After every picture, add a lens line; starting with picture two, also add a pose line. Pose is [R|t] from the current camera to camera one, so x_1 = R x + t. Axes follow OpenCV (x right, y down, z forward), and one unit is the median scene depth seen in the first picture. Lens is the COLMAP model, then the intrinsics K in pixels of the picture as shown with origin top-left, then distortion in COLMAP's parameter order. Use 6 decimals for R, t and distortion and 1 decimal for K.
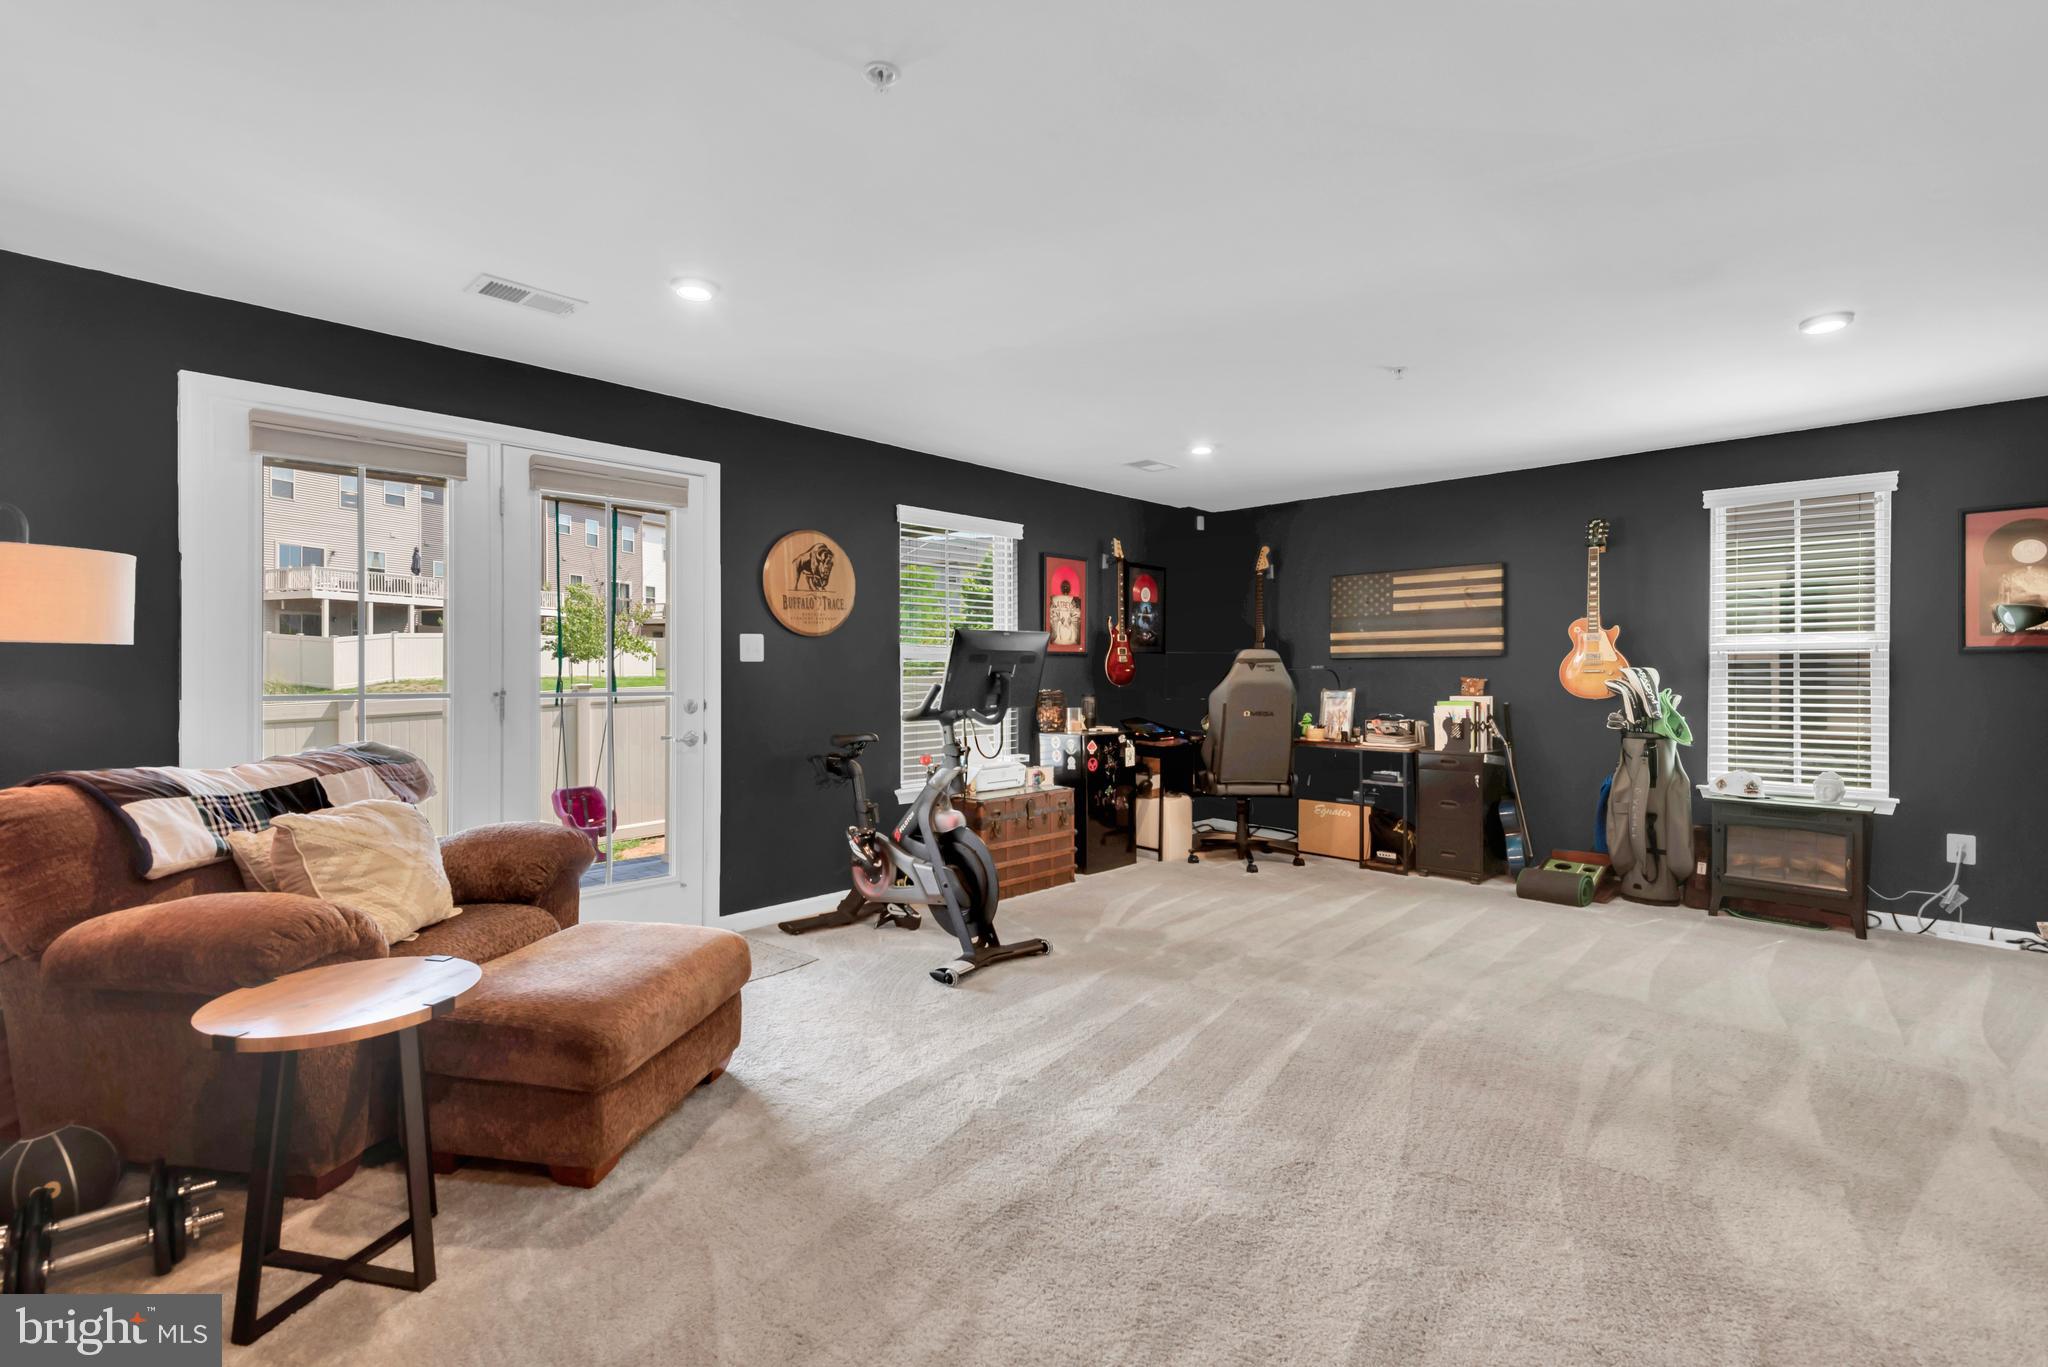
lens RADIAL K [[950.5, 0, 1020.1], [0, 950.5, 667.4], [0, 0, 1]] dist [0.017196, -0.000923]
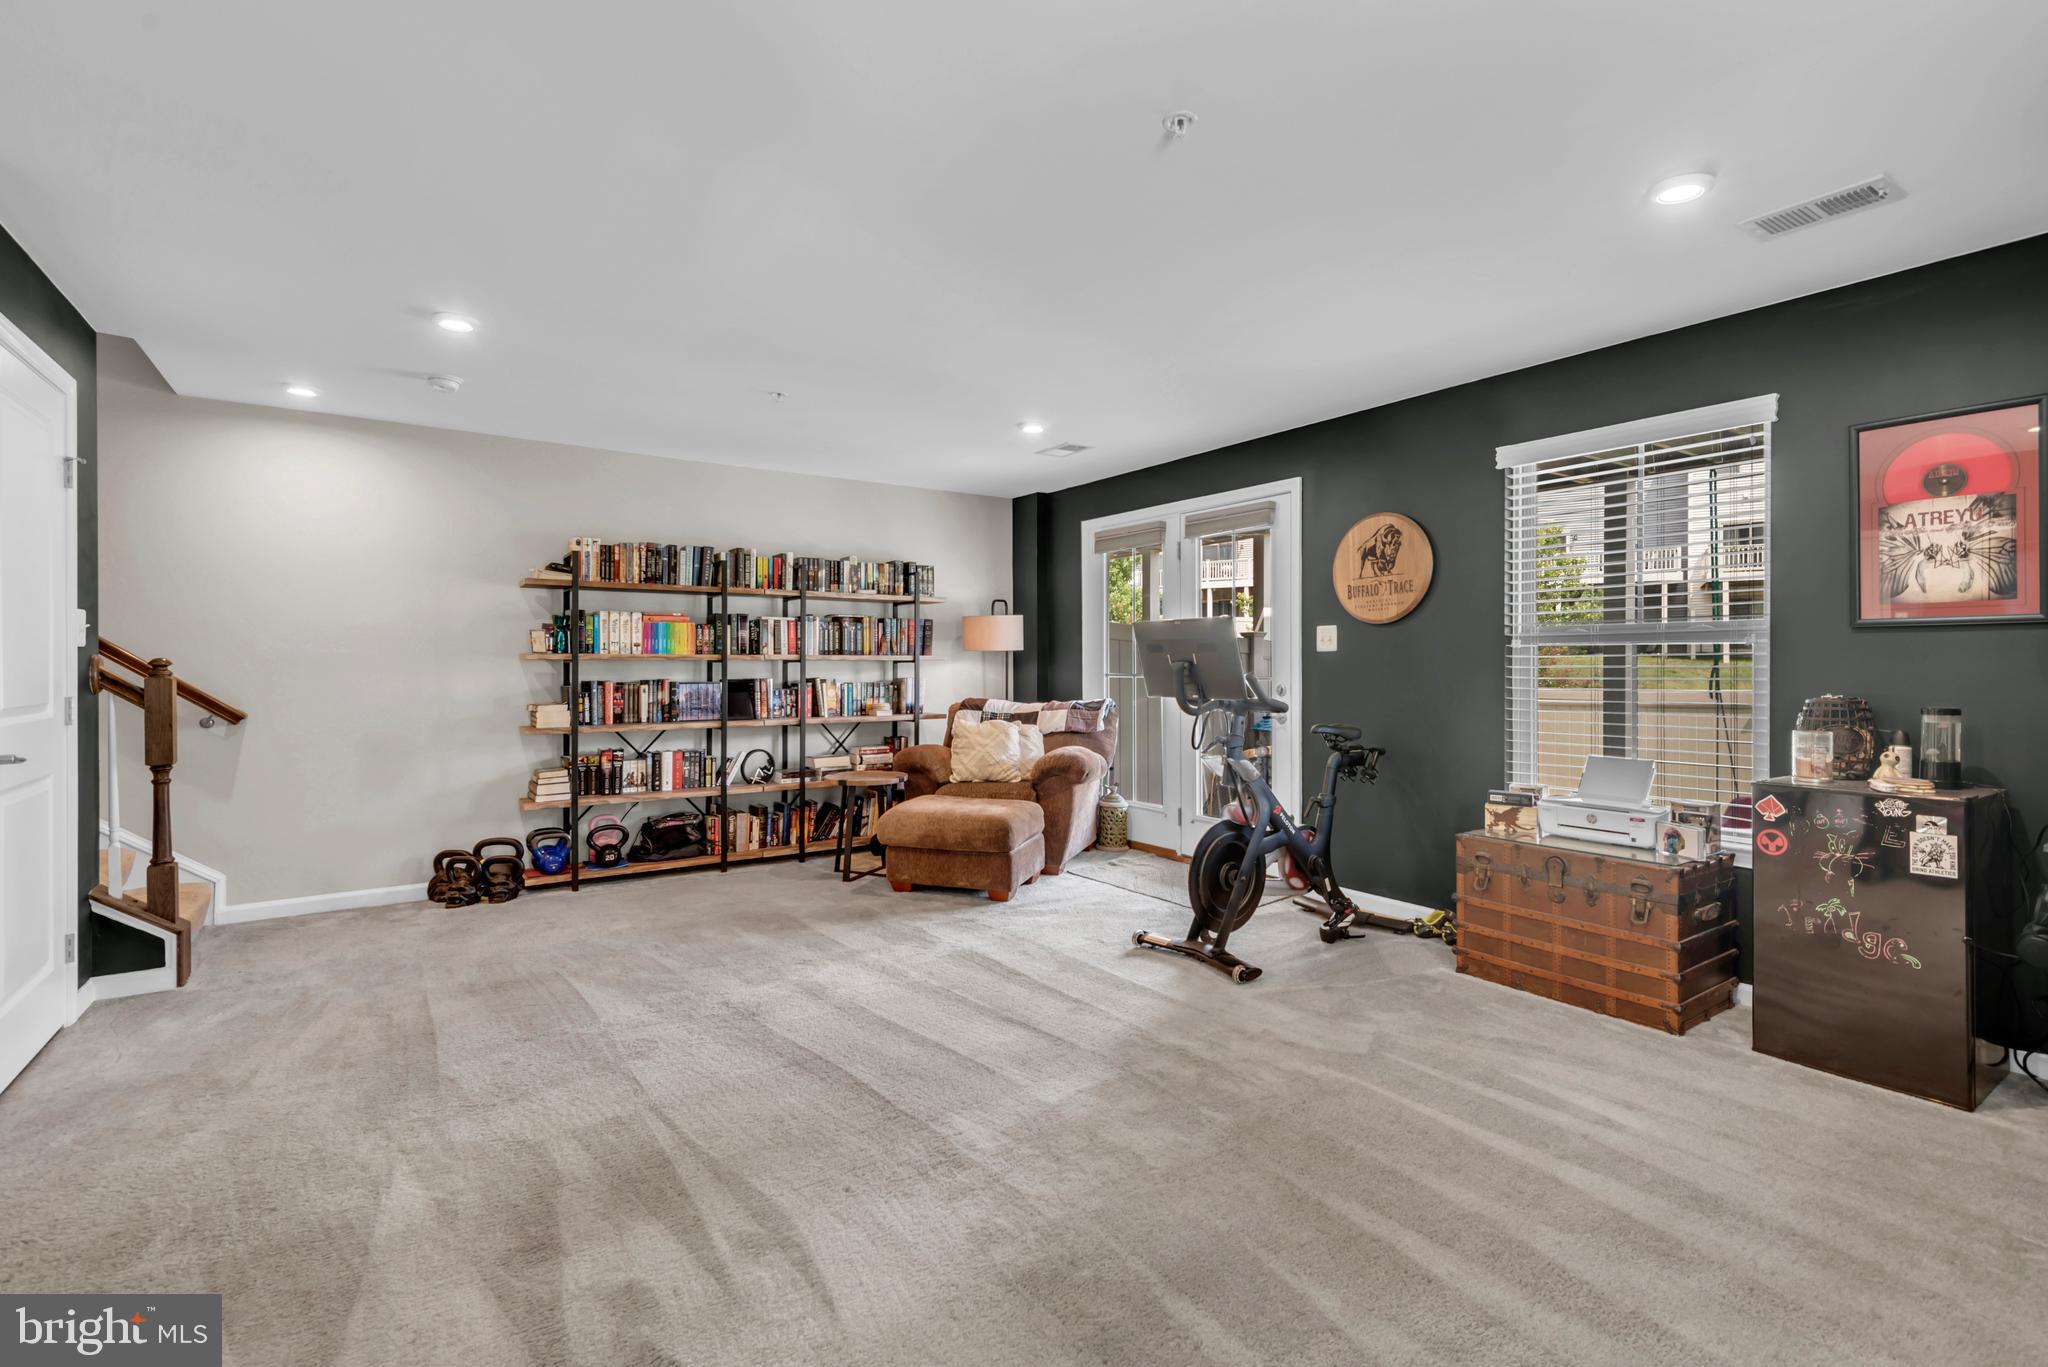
lens RADIAL K [[950.5, 0, 1020.1], [0, 950.5, 667.4], [0, 0, 1]] dist [0.017196, -0.000923]
pose [[-0.220124, 0.001374, -0.975471, 0.790769], [0.000470, 0.999999, 0.001302, 0.009663], [0.975472, -0.000172, -0.220125, 0.853443]]
